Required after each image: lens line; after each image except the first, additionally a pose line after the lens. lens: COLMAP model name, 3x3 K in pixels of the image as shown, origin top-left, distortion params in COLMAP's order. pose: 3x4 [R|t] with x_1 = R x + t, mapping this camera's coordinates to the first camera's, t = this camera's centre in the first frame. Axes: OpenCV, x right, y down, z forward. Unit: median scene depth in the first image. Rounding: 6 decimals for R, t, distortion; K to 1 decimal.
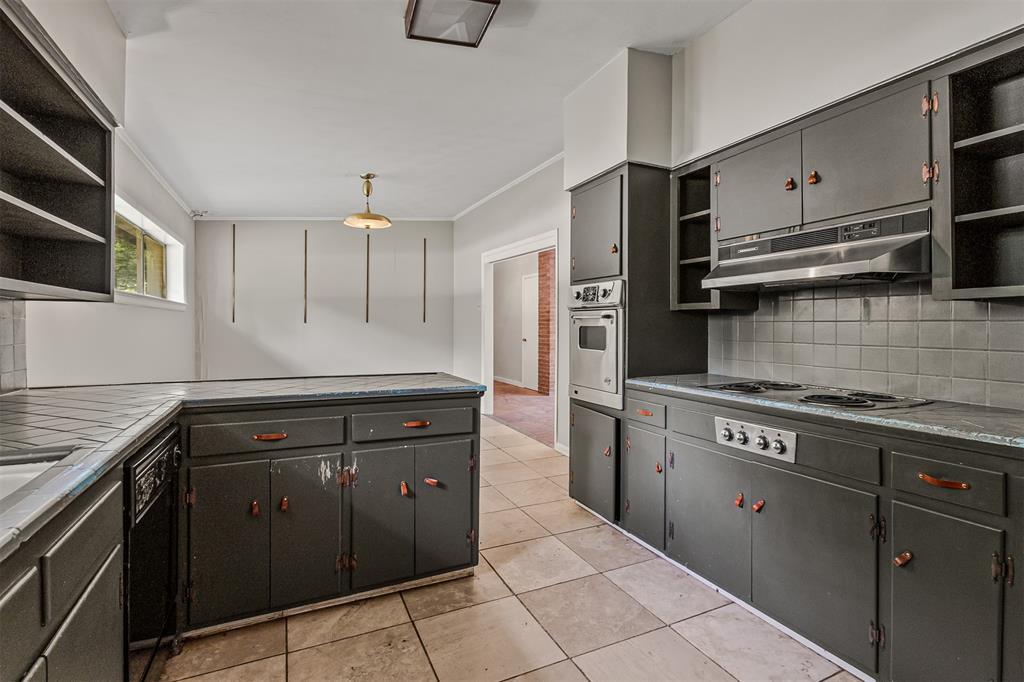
lens RADIAL K [[494.7, 0, 516.2], [0, 494.7, 324.3], [0, 0, 1]] dist [0.014931, 0.000094]
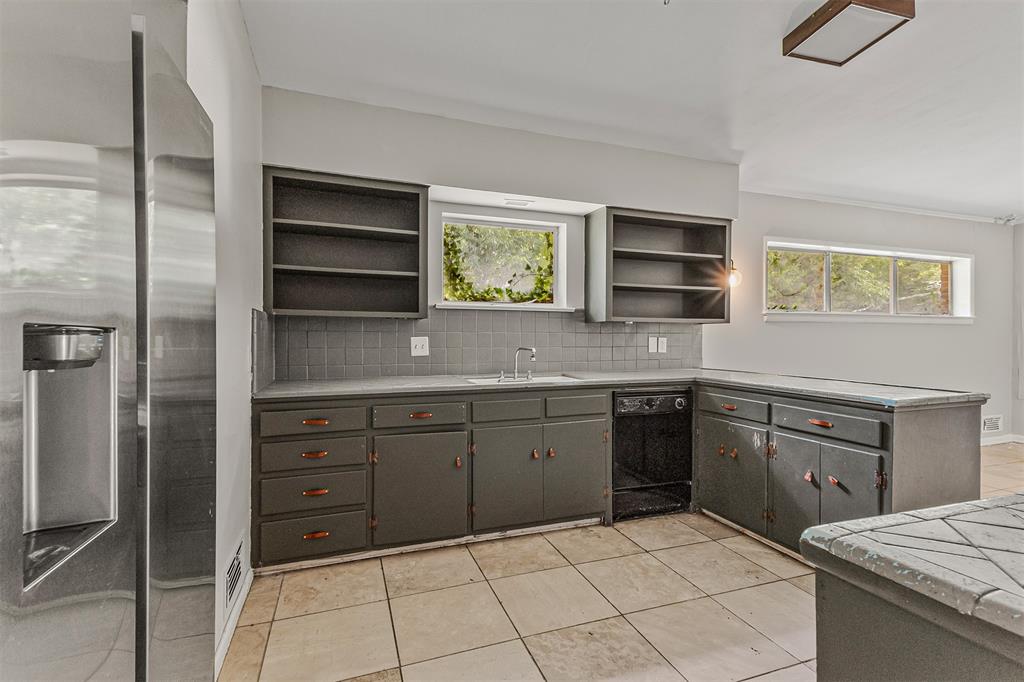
lens RADIAL K [[476.4, 0, 515.4], [0, 476.4, 343.6], [0, 0, 1]] dist [0.018735, -0.000560]
pose [[-0.095491, 0.005171, -0.995417, 0.430333], [-0.001800, 0.999984, 0.005367, 0.009333], [0.995429, 0.002304, -0.095480, 0.197967]]
